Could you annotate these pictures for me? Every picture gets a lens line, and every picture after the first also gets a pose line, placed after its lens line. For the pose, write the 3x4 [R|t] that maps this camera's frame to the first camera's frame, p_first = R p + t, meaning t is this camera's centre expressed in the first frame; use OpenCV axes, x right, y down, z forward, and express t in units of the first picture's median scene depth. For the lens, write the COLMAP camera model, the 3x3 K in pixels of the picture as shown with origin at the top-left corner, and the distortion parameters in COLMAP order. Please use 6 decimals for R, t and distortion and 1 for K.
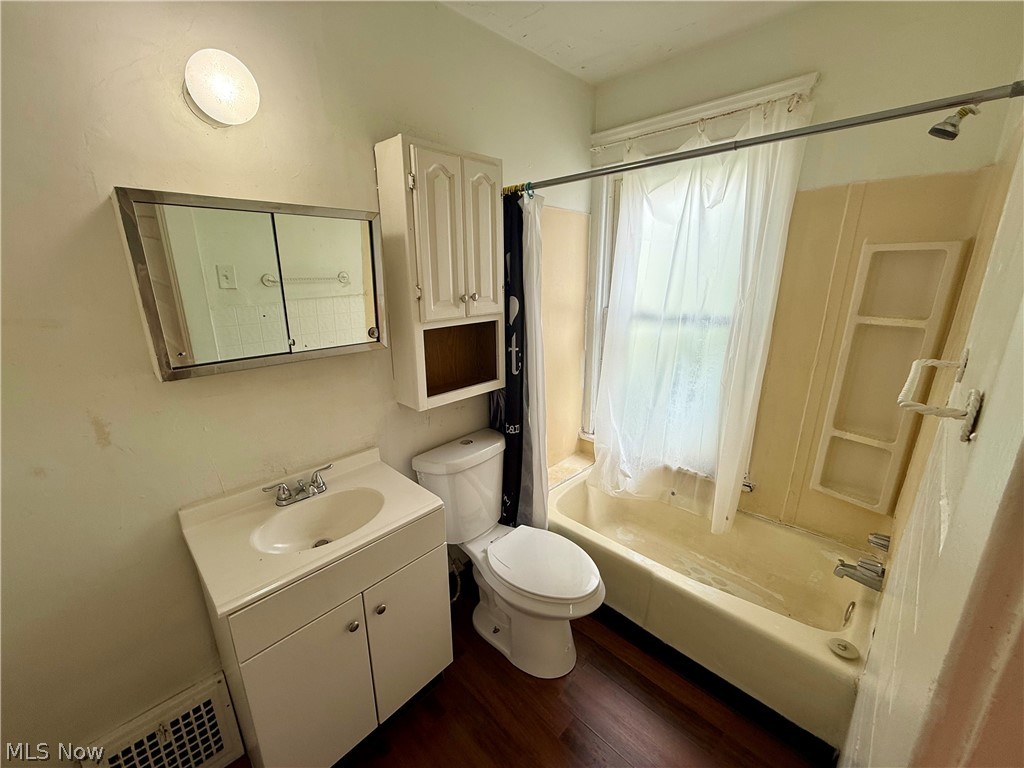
lens RADIAL K [[407.6, 0, 506.6], [0, 407.6, 383.5], [0, 0, 1]] dist [-0.000011, 0.000032]
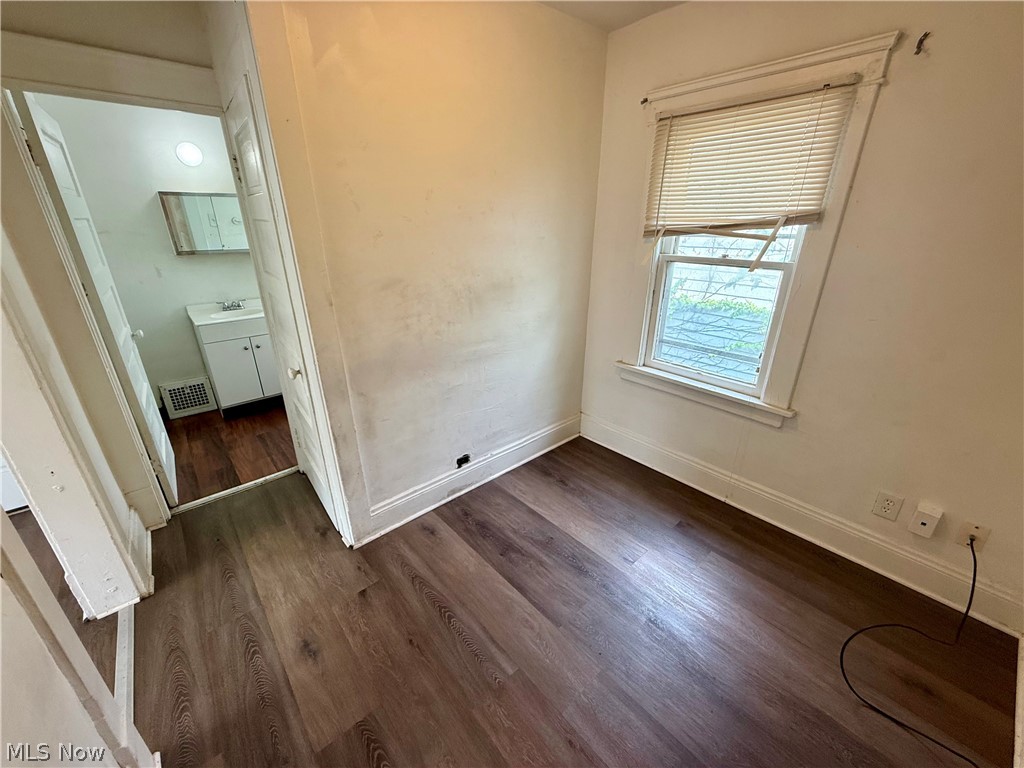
lens RADIAL K [[408.4, 0, 508.1], [0, 408.4, 385.0], [0, 0, 1]] dist [0.000470, 0.000354]
pose [[0.996713, 0.042428, -0.069011, 1.118574], [-0.034223, 0.992659, 0.116007, 0.308230], [0.073427, -0.113264, 0.990848, -1.163974]]
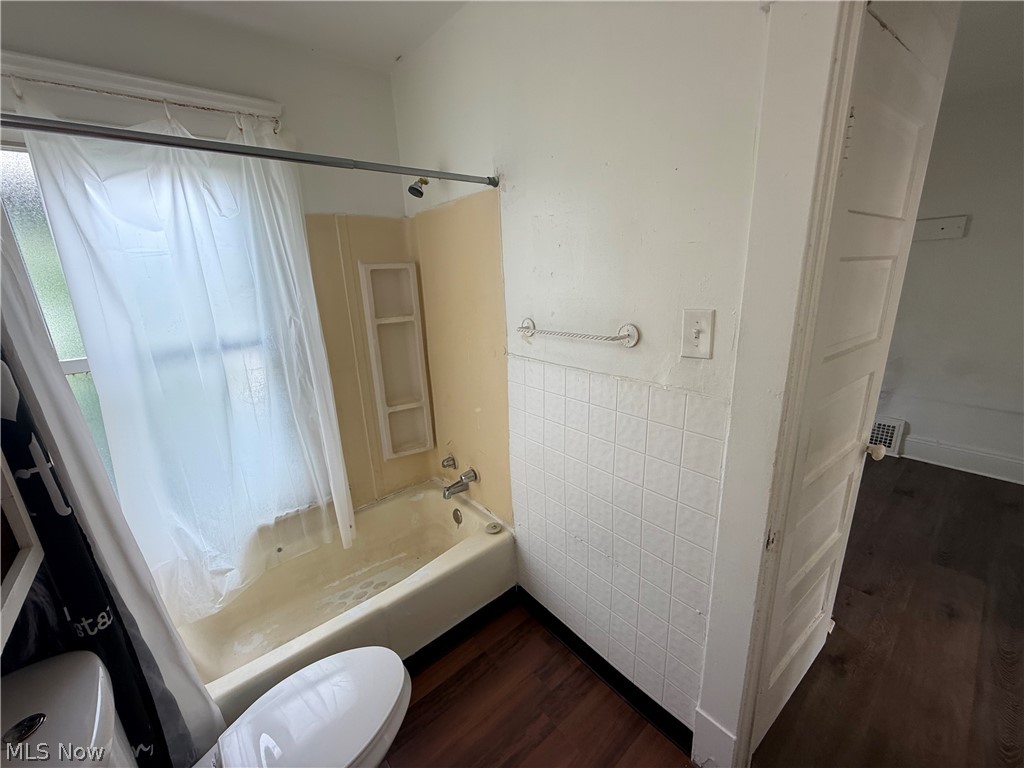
lens RADIAL K [[408.4, 0, 508.1], [0, 408.4, 385.0], [0, 0, 1]] dist [0.000470, 0.000354]
pose [[0.097192, -0.256252, 0.961711, -0.354314], [0.310423, 0.925888, 0.215335, -0.107767], [-0.945617, 0.277609, 0.169536, 0.398538]]
